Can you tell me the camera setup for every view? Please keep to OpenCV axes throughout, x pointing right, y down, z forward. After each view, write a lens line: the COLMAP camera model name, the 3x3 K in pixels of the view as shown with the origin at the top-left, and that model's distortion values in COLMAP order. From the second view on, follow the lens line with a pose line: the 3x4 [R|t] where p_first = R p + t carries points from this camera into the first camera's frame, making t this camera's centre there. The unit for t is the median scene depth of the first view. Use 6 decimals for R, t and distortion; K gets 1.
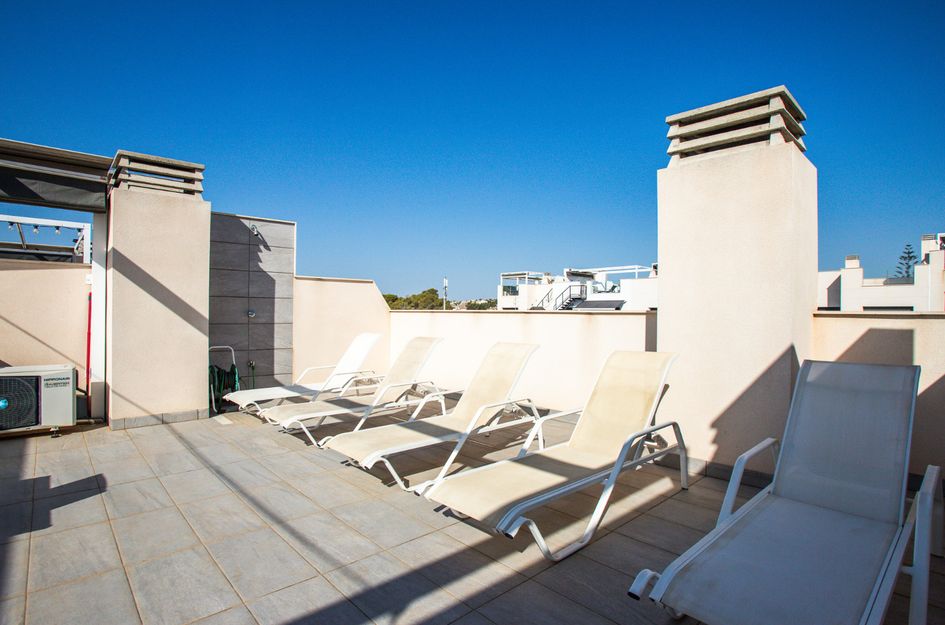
lens RADIAL K [[486.9, 0, 466.3], [0, 486.9, 314.5], [0, 0, 1]] dist [-0.067970, 0.027870]
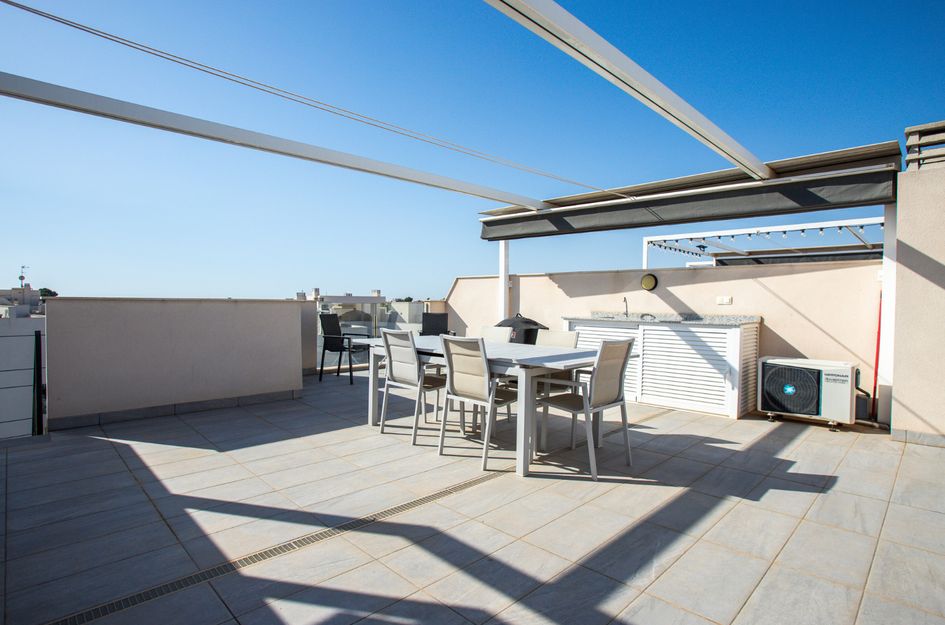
lens RADIAL K [[486.9, 0, 466.3], [0, 486.9, 314.5], [0, 0, 1]] dist [-0.067970, 0.027870]
pose [[0.048147, 0.013777, -0.998745, 0.118266], [-0.009953, 0.999862, 0.013313, -0.001047], [0.998791, 0.009300, 0.048278, 0.140945]]
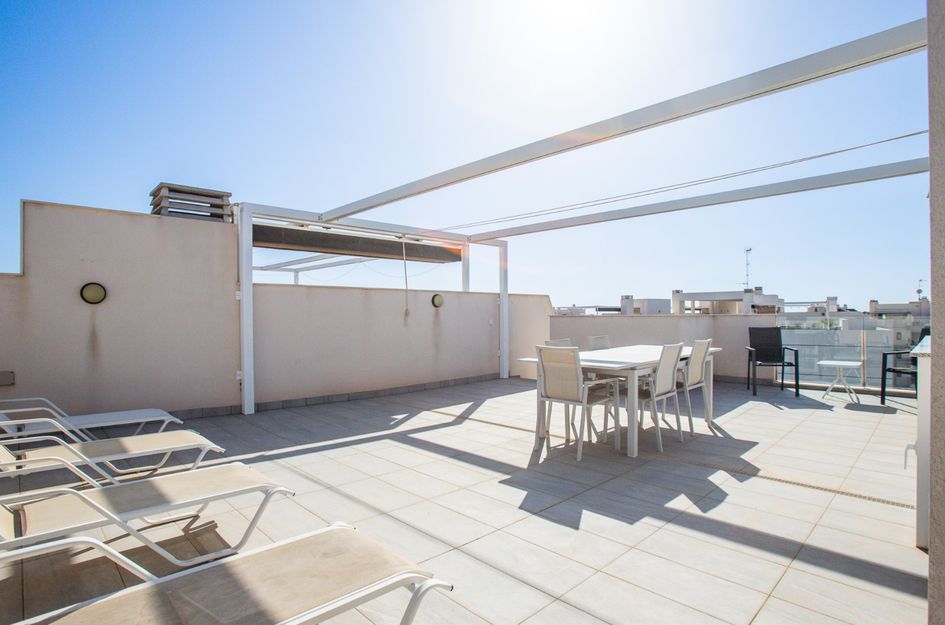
lens RADIAL K [[486.9, 0, 466.3], [0, 486.9, 314.5], [0, 0, 1]] dist [-0.067970, 0.027870]
pose [[-0.999328, -0.004922, -0.036314, -0.434712], [-0.004926, 0.999988, 0.000039, -0.016808], [0.036313, 0.000218, -0.999340, 1.387921]]
